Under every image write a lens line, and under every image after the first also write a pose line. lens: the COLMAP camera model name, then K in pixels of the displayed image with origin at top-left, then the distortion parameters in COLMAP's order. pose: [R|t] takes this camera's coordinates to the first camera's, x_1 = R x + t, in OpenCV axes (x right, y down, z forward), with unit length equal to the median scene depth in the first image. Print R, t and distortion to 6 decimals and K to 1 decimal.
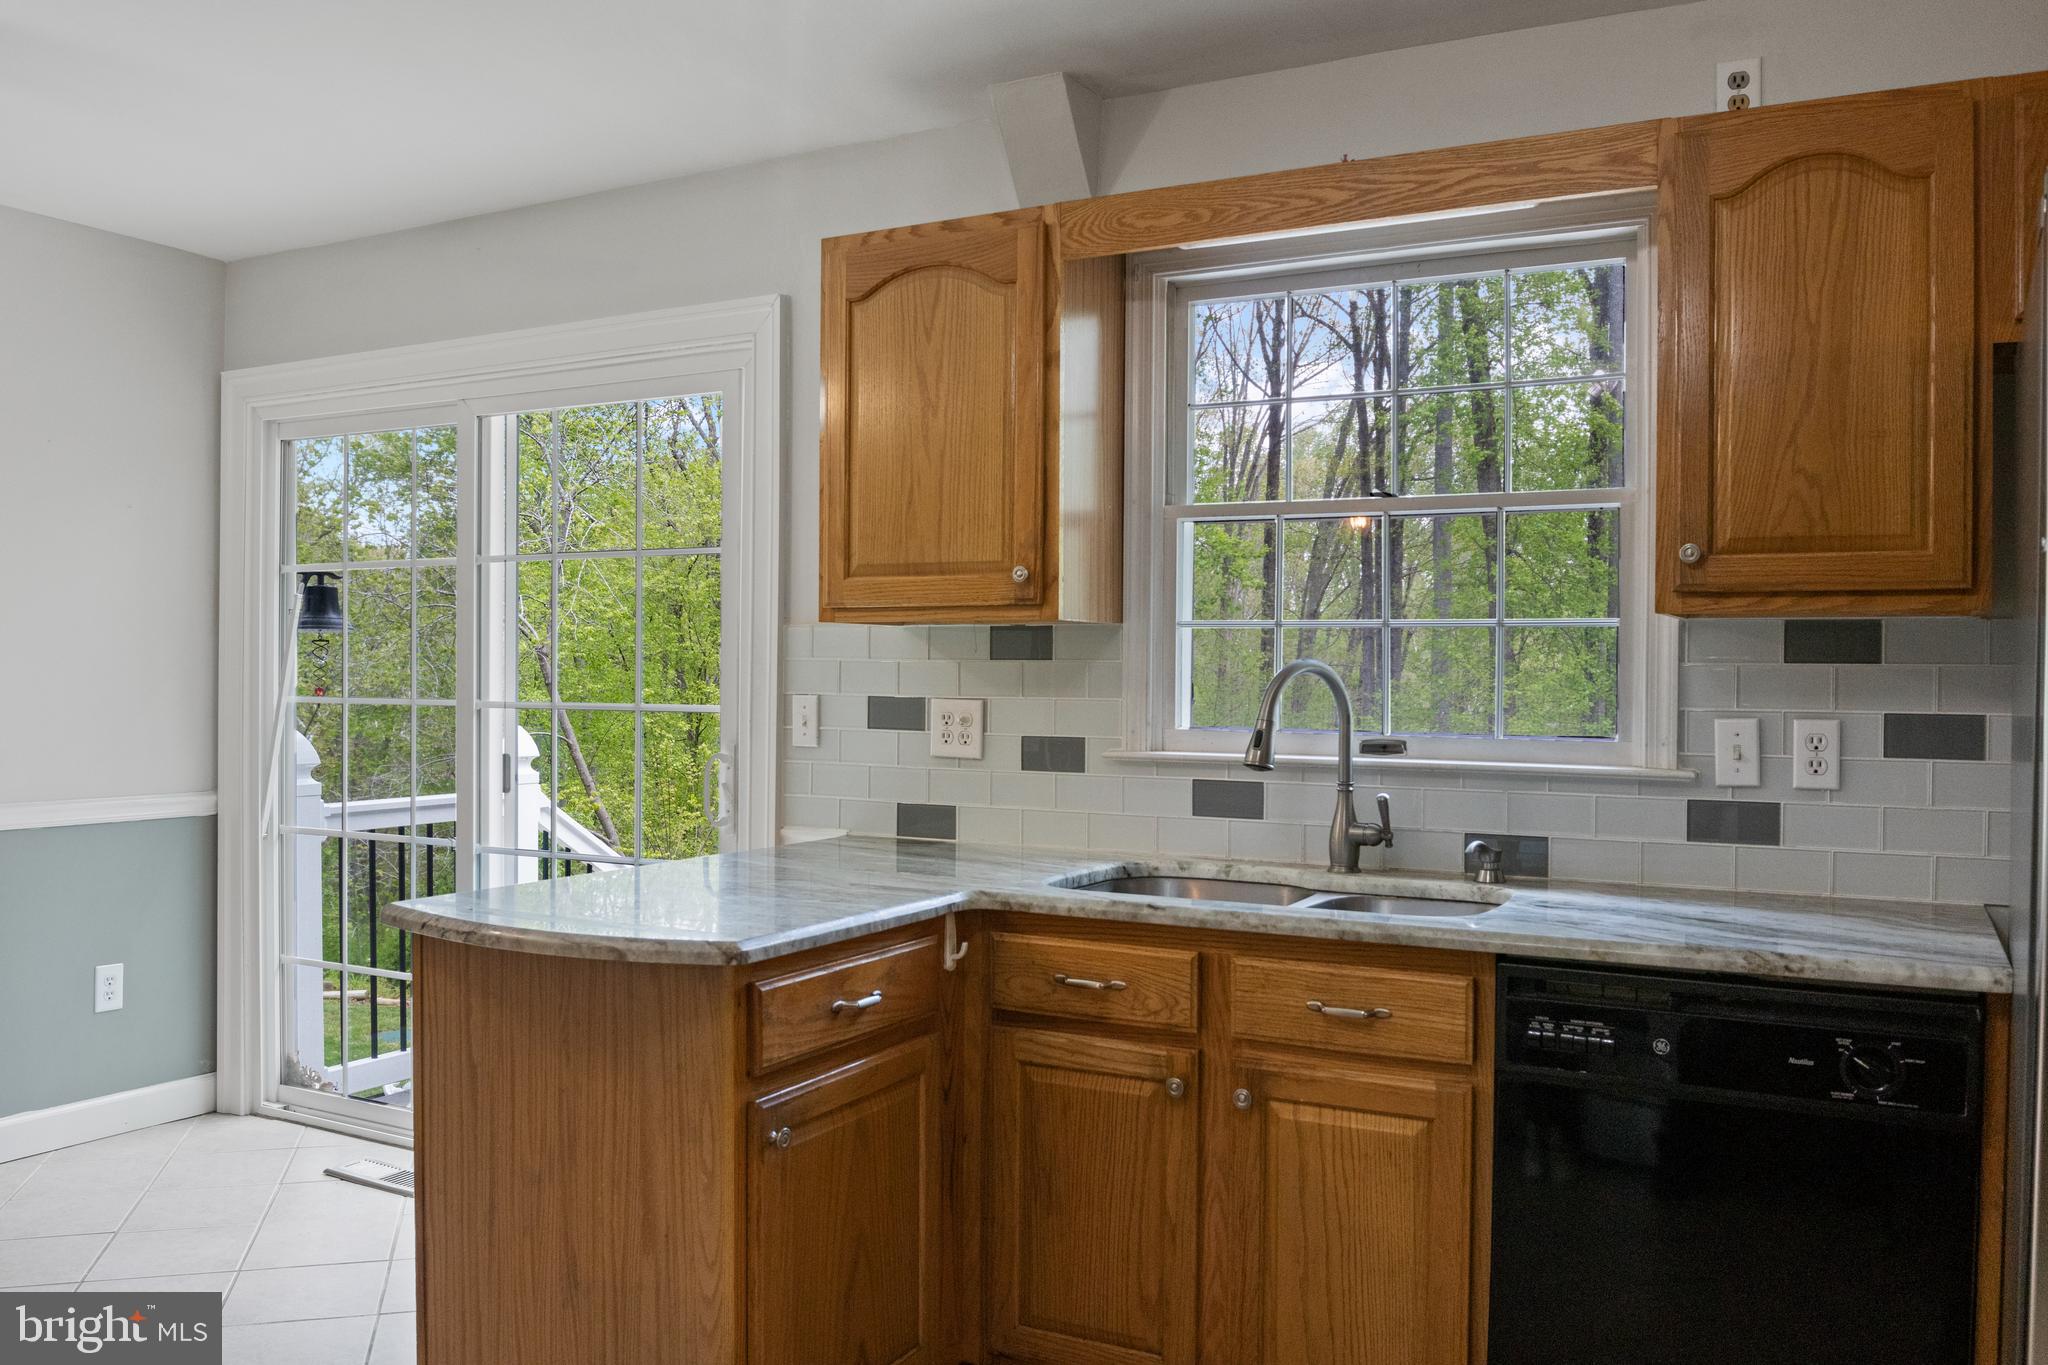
lens RADIAL K [[1651.8, 0, 1024.5], [0, 1651.8, 673.6], [0, 0, 1]] dist [-0.037085, -0.002195]
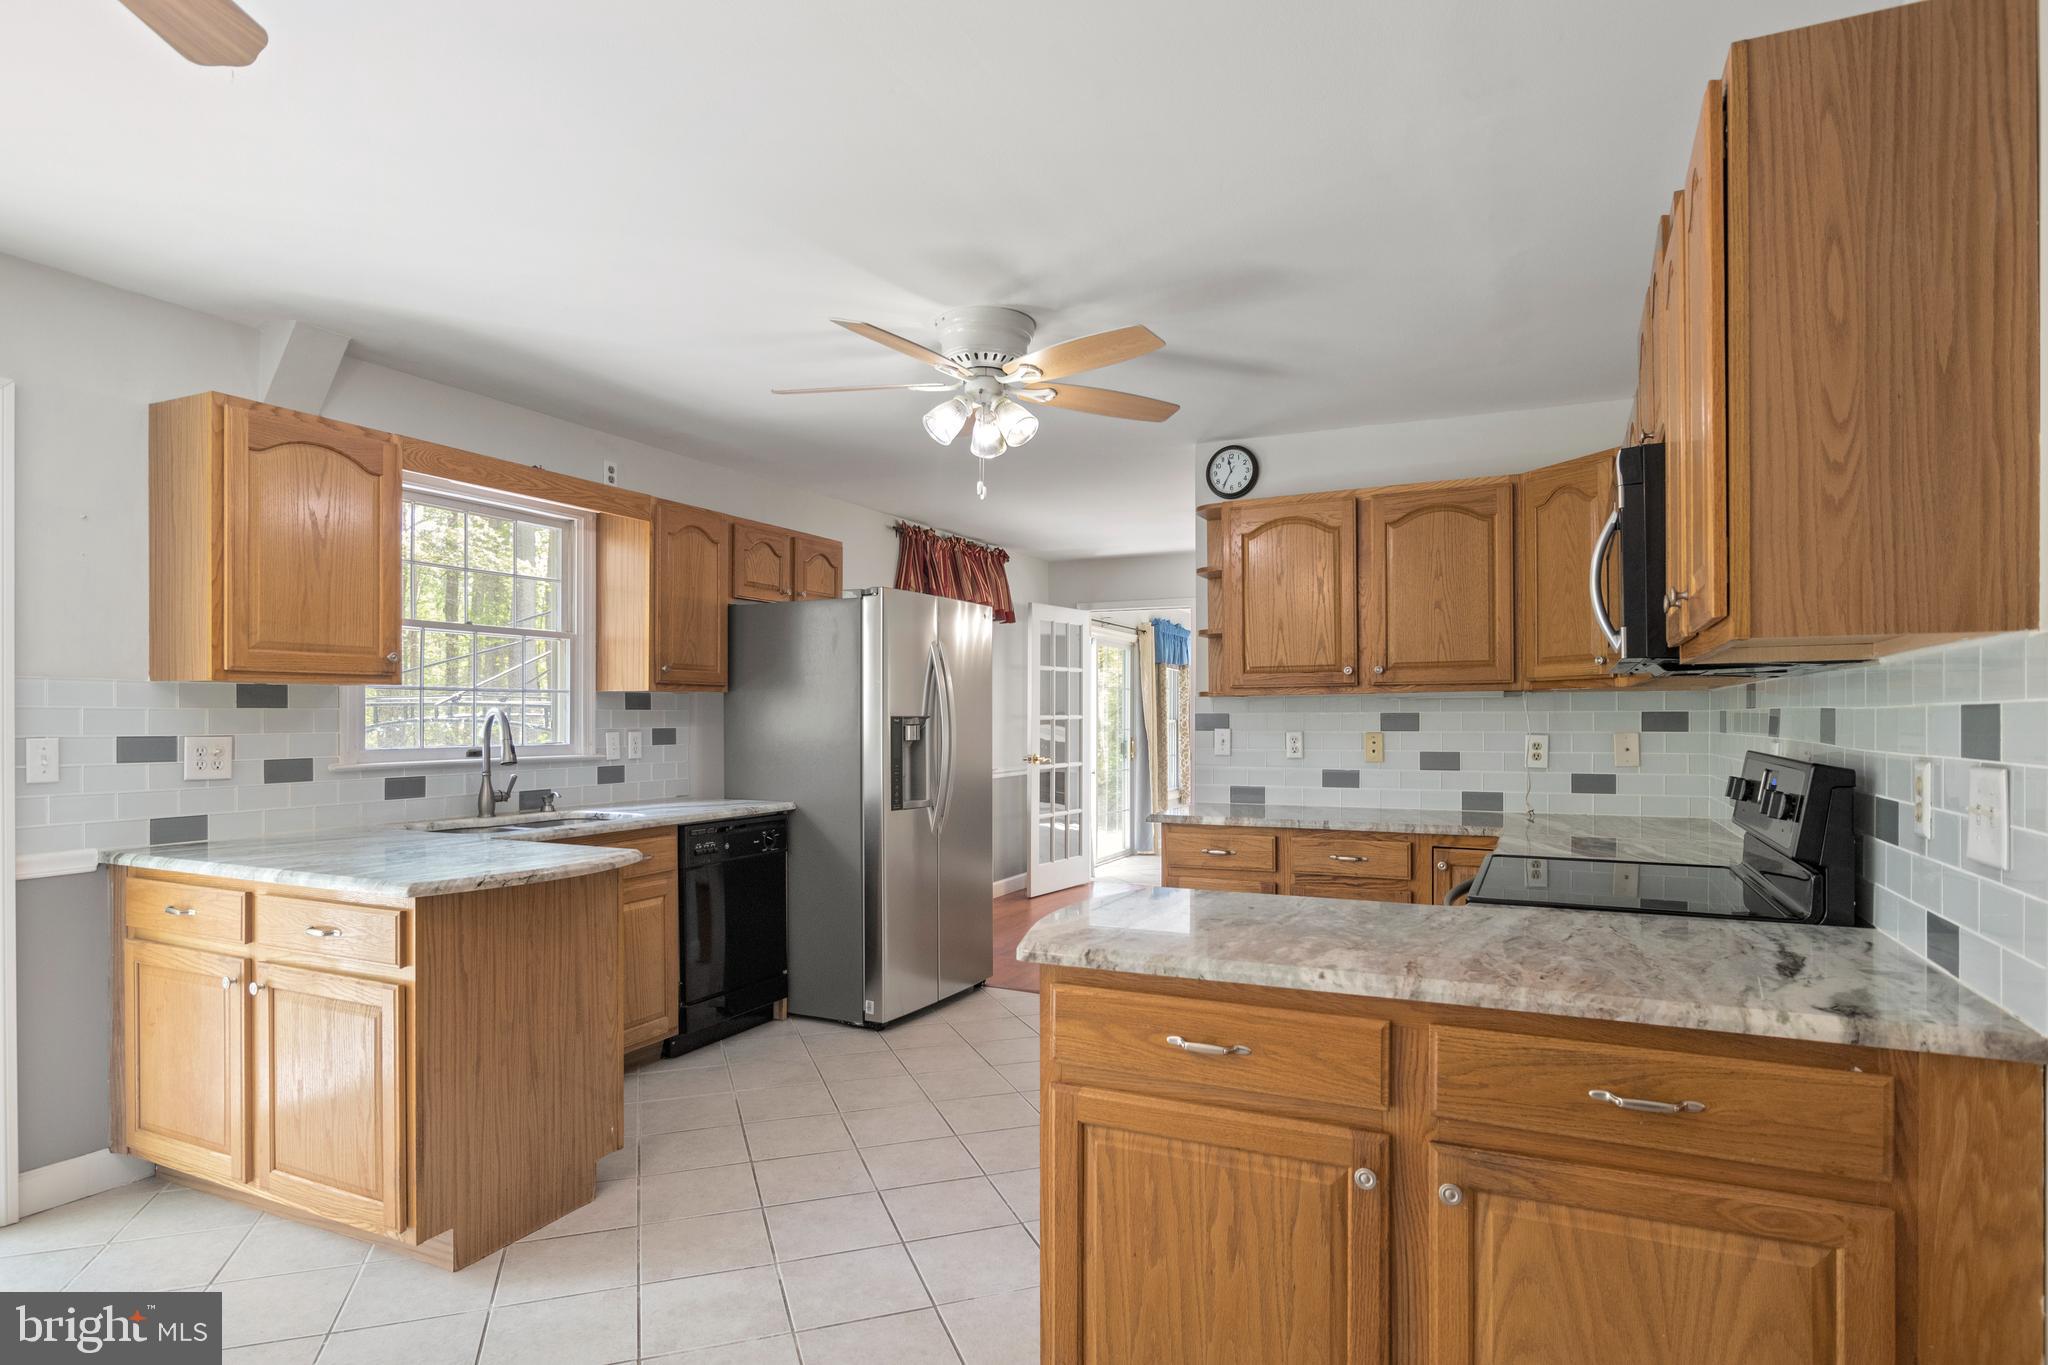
lens RADIAL K [[1102.2, 0, 1035.1], [0, 1102.2, 705.2], [0, 0, 1]] dist [-0.002494, -0.000371]
pose [[-0.056004, -0.000278, 0.998431, -1.212956], [-0.001218, 0.999999, 0.000210, -0.014058], [-0.998430, -0.001204, -0.056004, 0.450594]]
